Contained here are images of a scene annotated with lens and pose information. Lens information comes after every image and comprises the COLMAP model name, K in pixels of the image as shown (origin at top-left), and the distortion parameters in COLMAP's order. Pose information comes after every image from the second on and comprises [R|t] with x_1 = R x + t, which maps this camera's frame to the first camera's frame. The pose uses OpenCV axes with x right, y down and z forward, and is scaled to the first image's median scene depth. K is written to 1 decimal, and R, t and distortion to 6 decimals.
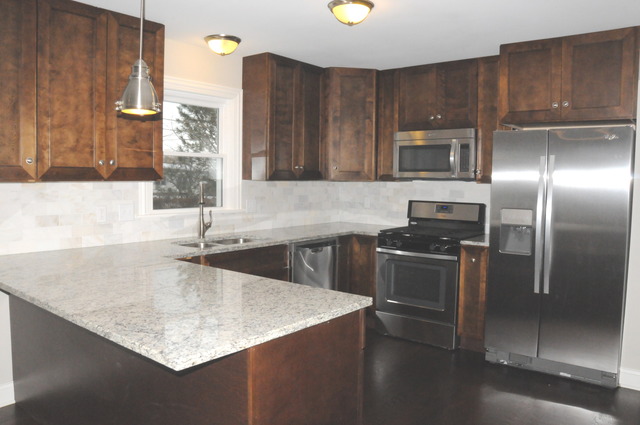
lens RADIAL K [[501.4, 0, 320.0], [0, 501.4, 212.5], [0, 0, 1]] dist [-0.161352, 0.111429]
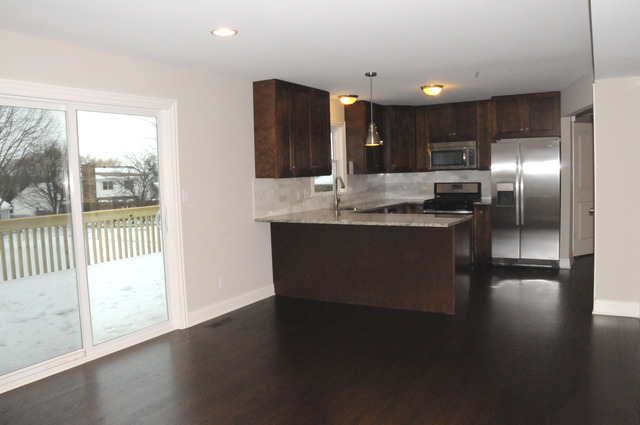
lens RADIAL K [[501.4, 0, 320.0], [0, 501.4, 212.5], [0, 0, 1]] dist [-0.161352, 0.111429]
pose [[0.989858, -0.053590, 0.131568, -0.501822], [0.052669, 0.998557, 0.010467, 0.043278], [-0.131939, -0.003431, 0.991252, -0.713840]]
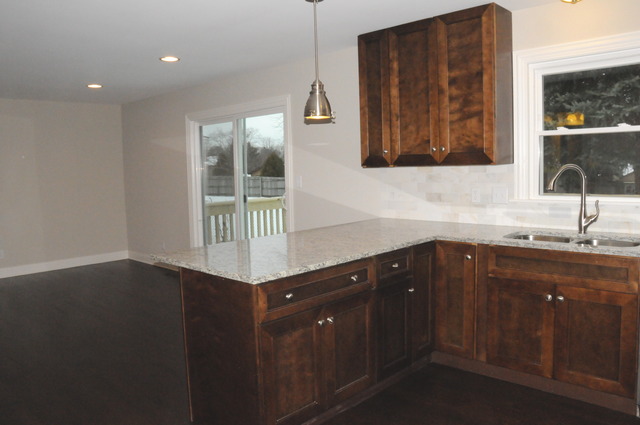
lens RADIAL K [[501.4, 0, 320.0], [0, 501.4, 212.5], [0, 0, 1]] dist [-0.161352, 0.111429]
pose [[-0.087313, 0.084893, -0.992557, 0.552292], [-0.039298, 0.995293, 0.088584, -0.034143], [0.995405, 0.046740, -0.083566, 0.599983]]
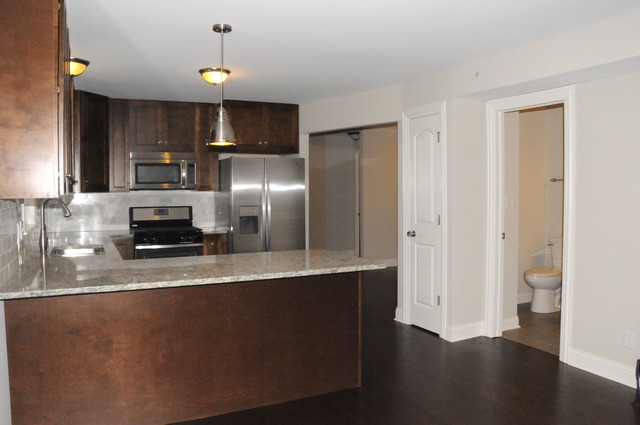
lens RADIAL K [[501.4, 0, 320.0], [0, 501.4, 212.5], [0, 0, 1]] dist [-0.161352, 0.111429]
pose [[0.429352, -0.057998, 0.901273, -0.822121], [0.071473, 0.996988, 0.030109, -0.016923], [-0.900305, 0.051489, 0.432204, 0.070194]]
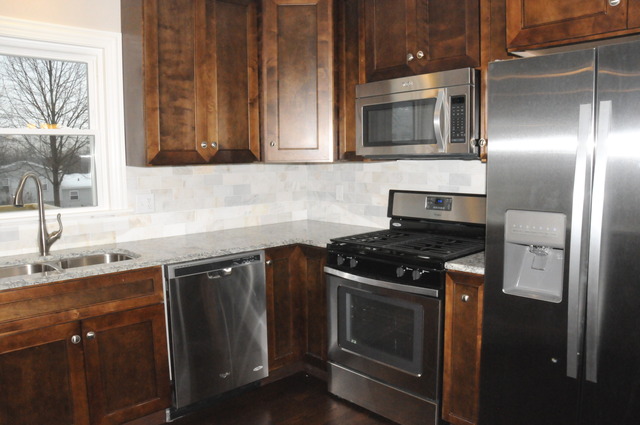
lens RADIAL K [[501.4, 0, 320.0], [0, 501.4, 212.5], [0, 0, 1]] dist [-0.161352, 0.111429]
pose [[0.988623, -0.008321, -0.150183, 0.217158], [0.014173, 0.999180, 0.037934, -0.024556], [0.149744, -0.039631, 0.987930, 0.391960]]
